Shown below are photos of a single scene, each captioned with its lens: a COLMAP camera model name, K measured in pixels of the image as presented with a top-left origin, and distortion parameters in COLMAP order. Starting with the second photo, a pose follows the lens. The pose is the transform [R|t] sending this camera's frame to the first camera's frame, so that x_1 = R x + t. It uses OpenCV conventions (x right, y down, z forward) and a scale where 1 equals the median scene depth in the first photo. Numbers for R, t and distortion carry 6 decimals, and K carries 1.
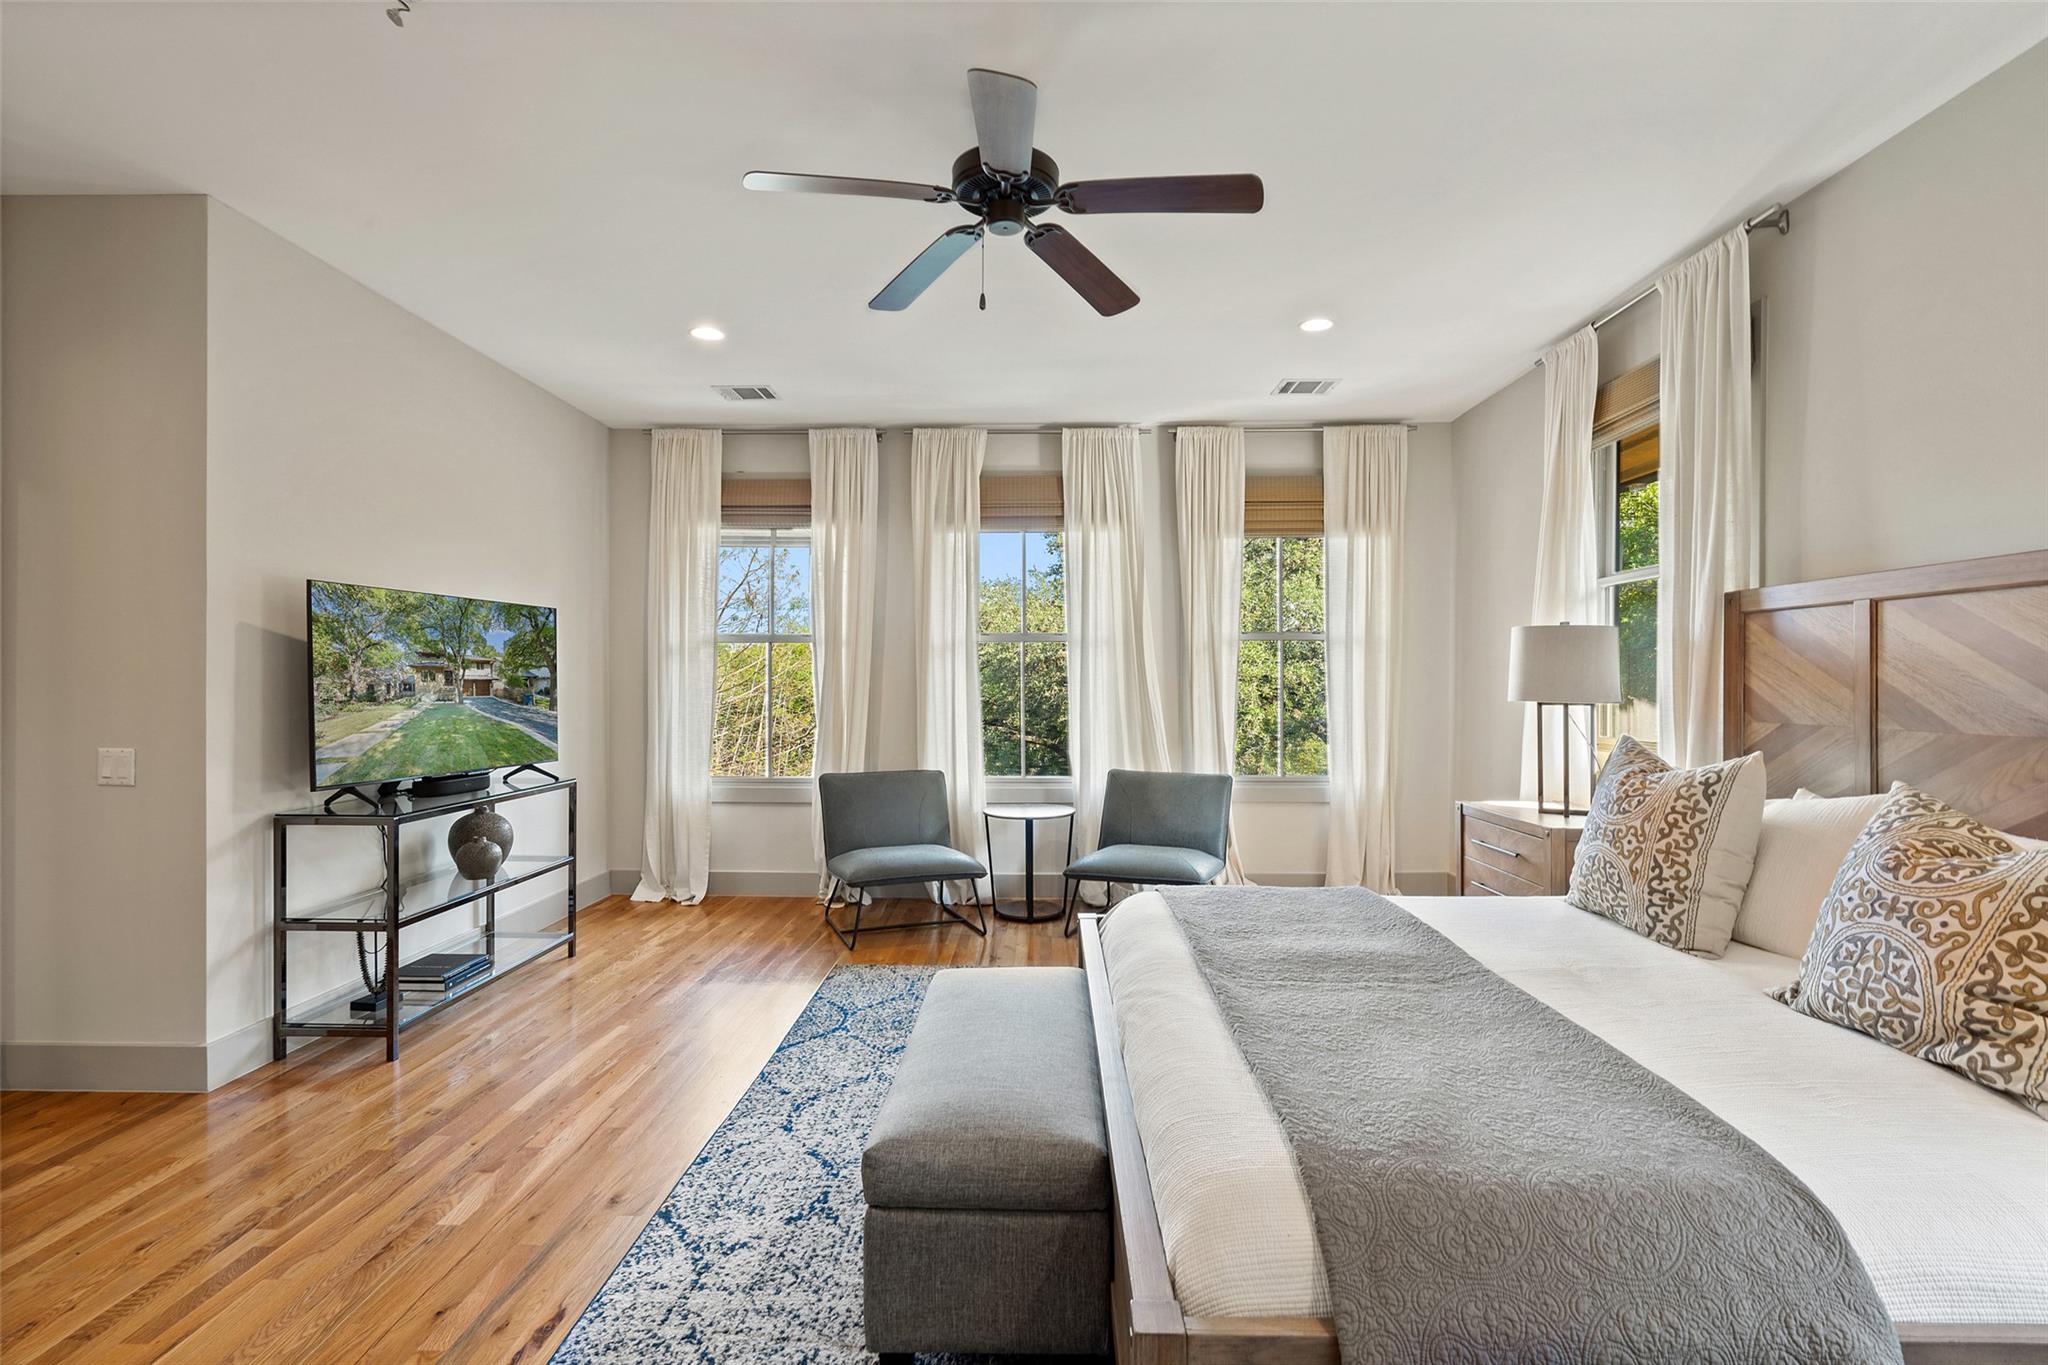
lens RADIAL K [[935.7, 0, 1027.4], [0, 935.7, 681.9], [0, 0, 1]] dist [-0.012307, 0.008417]
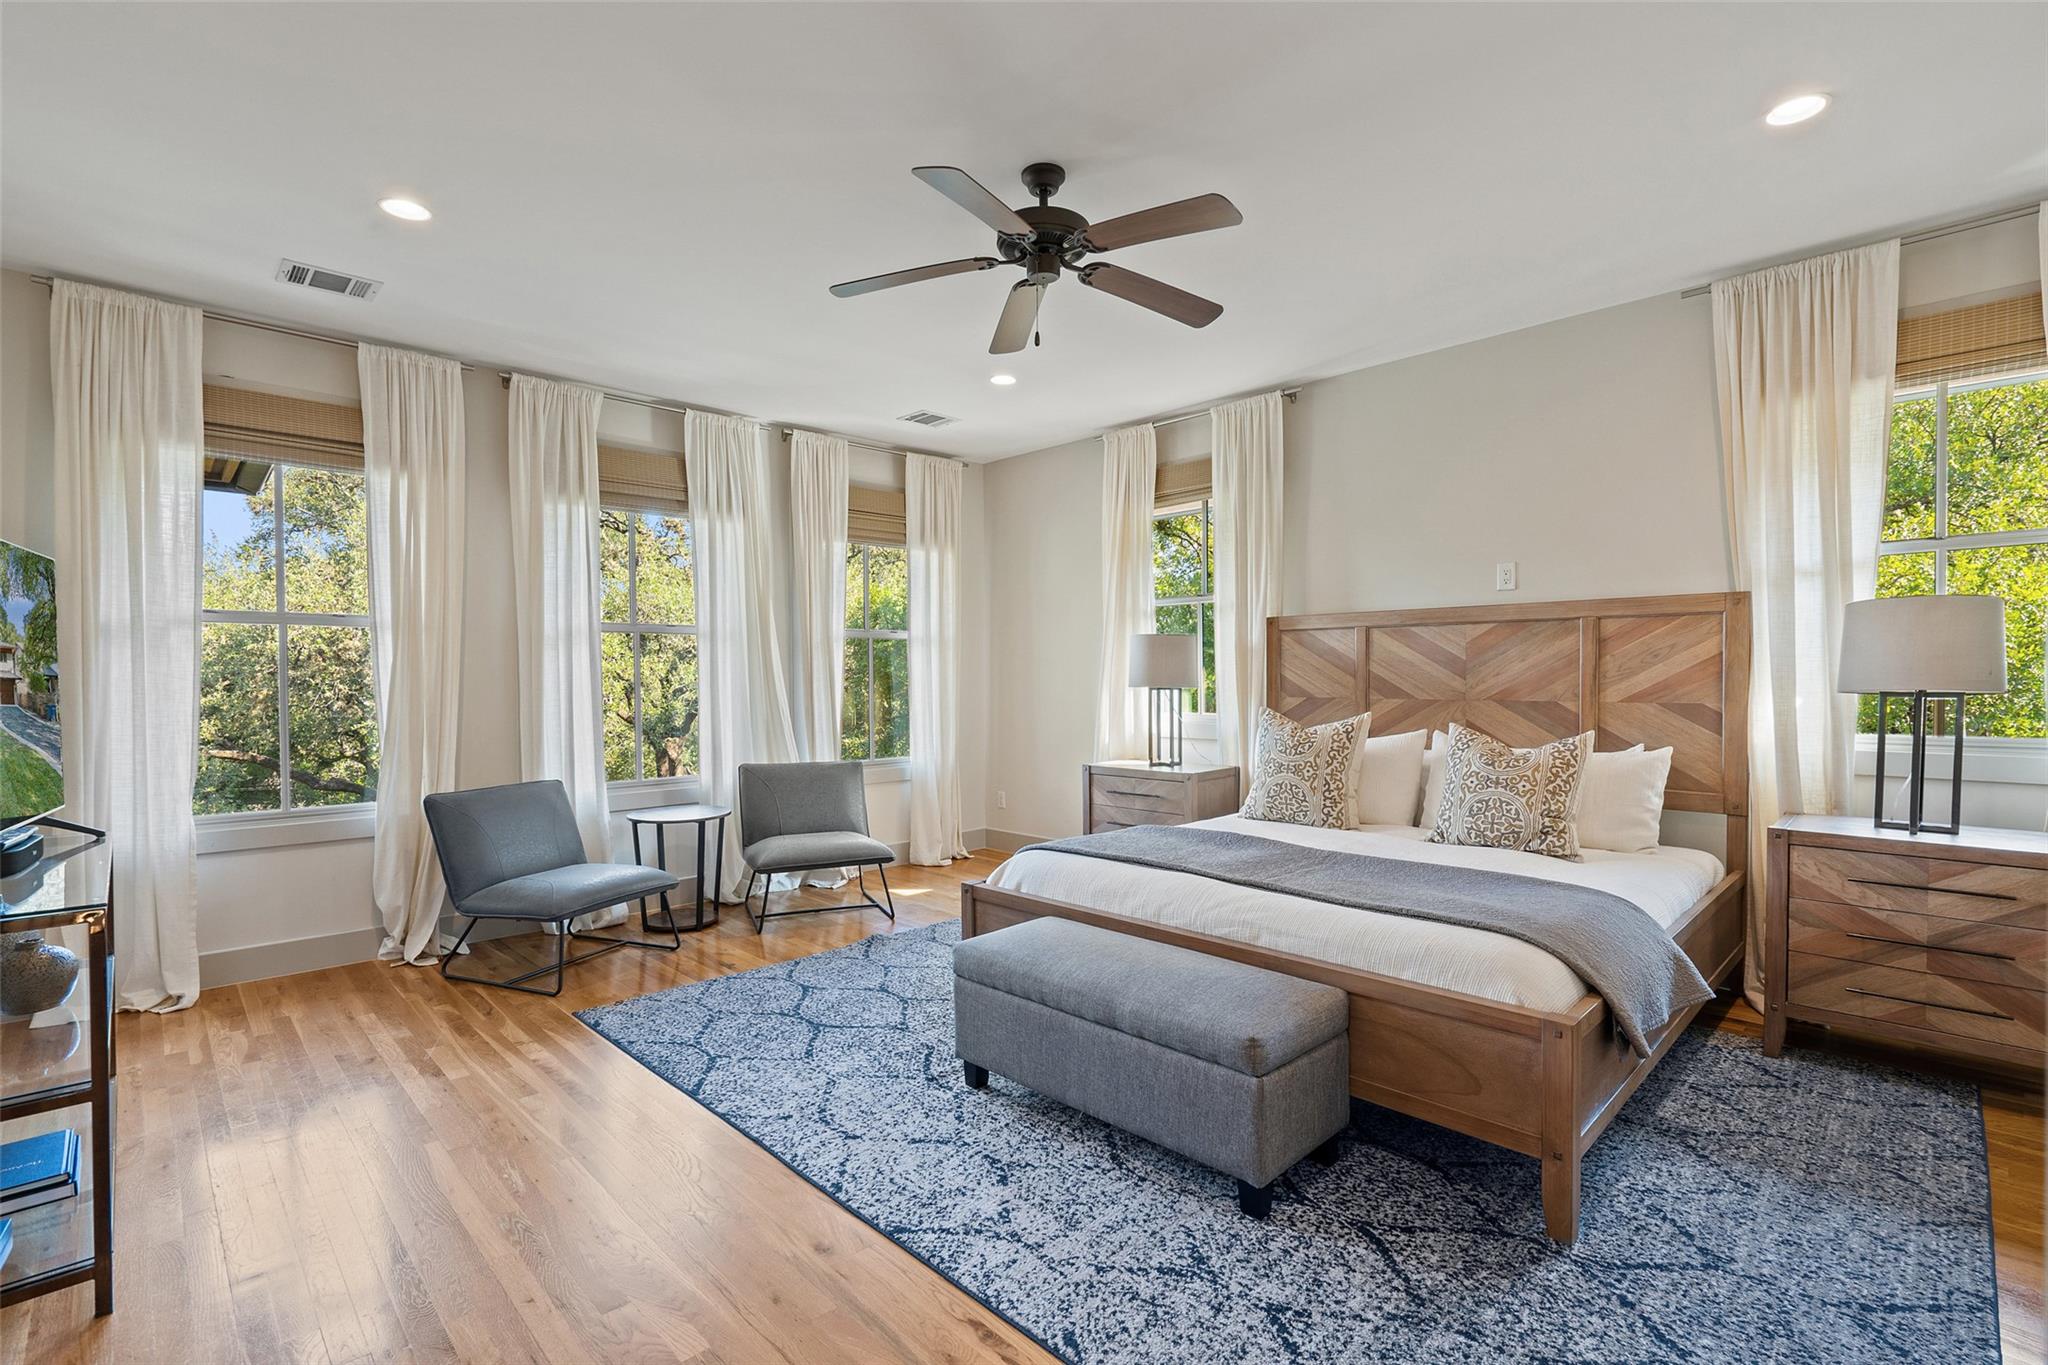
lens RADIAL K [[926.4, 0, 1016.4], [0, 926.4, 692.1], [0, 0, 1]] dist [-0.003486, -0.000151]
pose [[0.706531, -0.018123, 0.707450, -0.553205], [0.005796, 0.999787, 0.019824, -0.000885], [-0.707658, -0.009906, 0.706485, 0.140512]]
